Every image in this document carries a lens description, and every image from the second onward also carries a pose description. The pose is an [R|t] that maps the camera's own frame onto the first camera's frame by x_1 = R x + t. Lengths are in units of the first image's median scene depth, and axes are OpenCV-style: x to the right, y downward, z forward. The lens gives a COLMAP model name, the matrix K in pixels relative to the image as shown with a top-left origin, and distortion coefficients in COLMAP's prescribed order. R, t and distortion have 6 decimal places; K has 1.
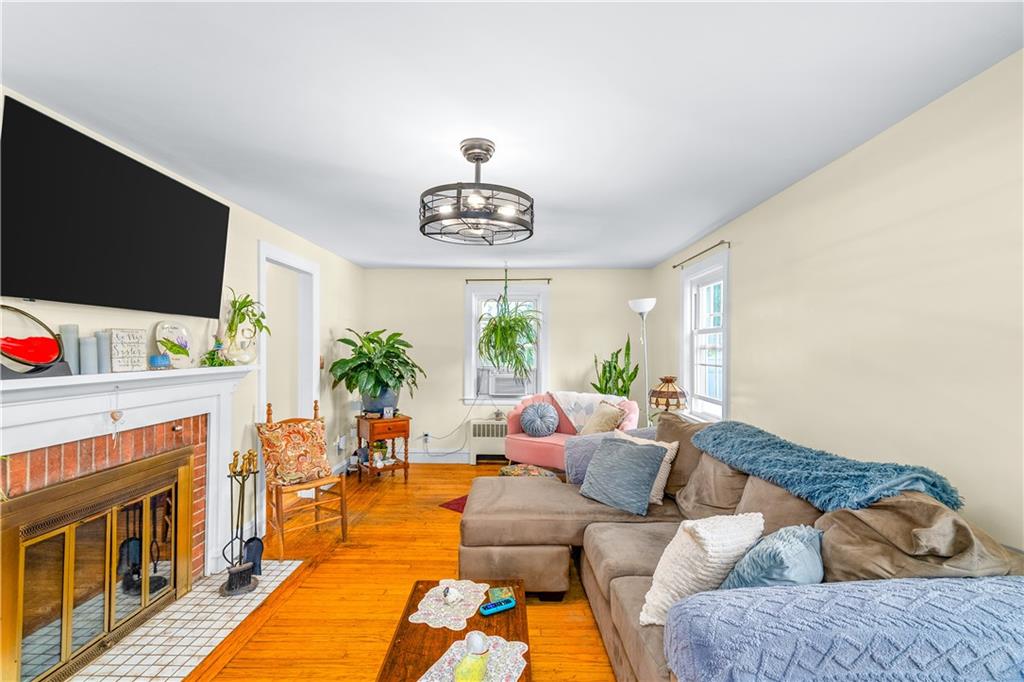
lens RADIAL K [[459.5, 0, 508.2], [0, 459.5, 351.3], [0, 0, 1]] dist [0.025191, 0.000208]
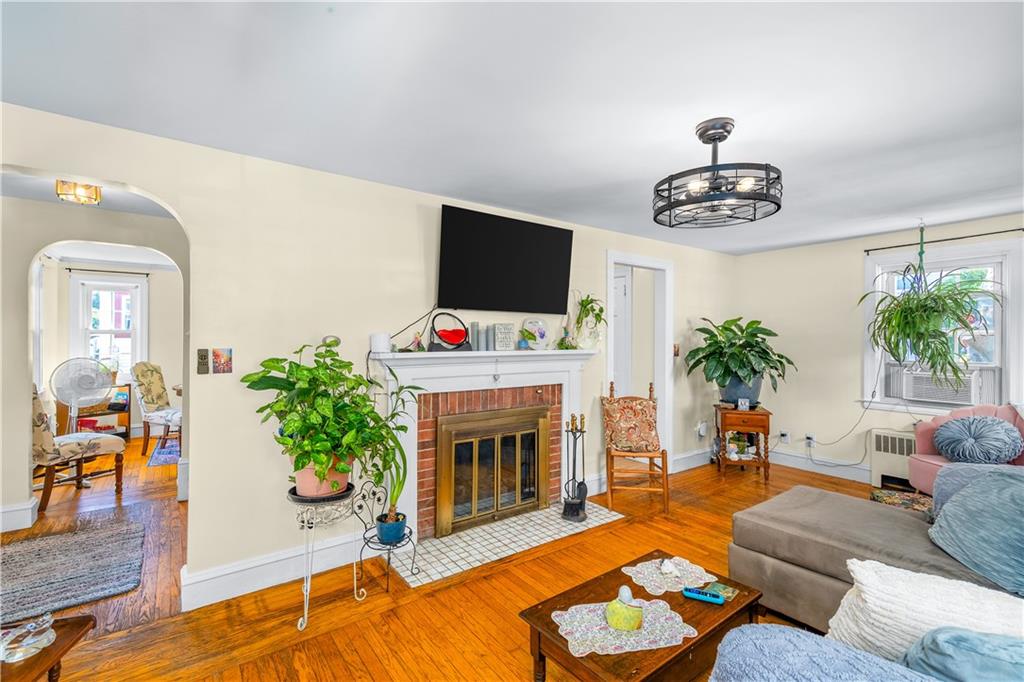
lens RADIAL K [[462.8, 0, 509.8], [0, 462.8, 339.7], [0, 0, 1]] dist [0.024115, 0.000313]
pose [[0.610248, 0.000135, -0.792210, 0.343930], [-0.005860, 0.999973, -0.004344, 0.010331], [0.792189, 0.007293, 0.610232, 0.044410]]
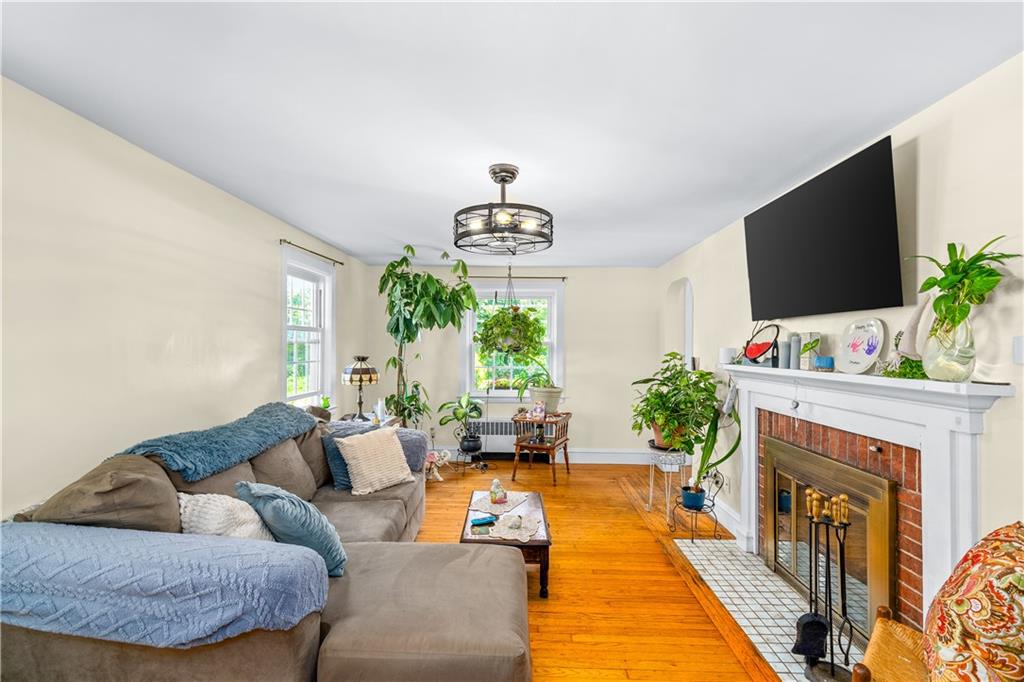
lens RADIAL K [[468.3, 0, 512.4], [0, 468.3, 350.5], [0, 0, 1]] dist [0.023424, -0.000184]
pose [[-0.999904, -0.012833, -0.005177, -0.066922], [-0.012907, 0.999811, 0.014543, -0.008857], [0.004990, 0.014608, -0.999881, 1.667604]]
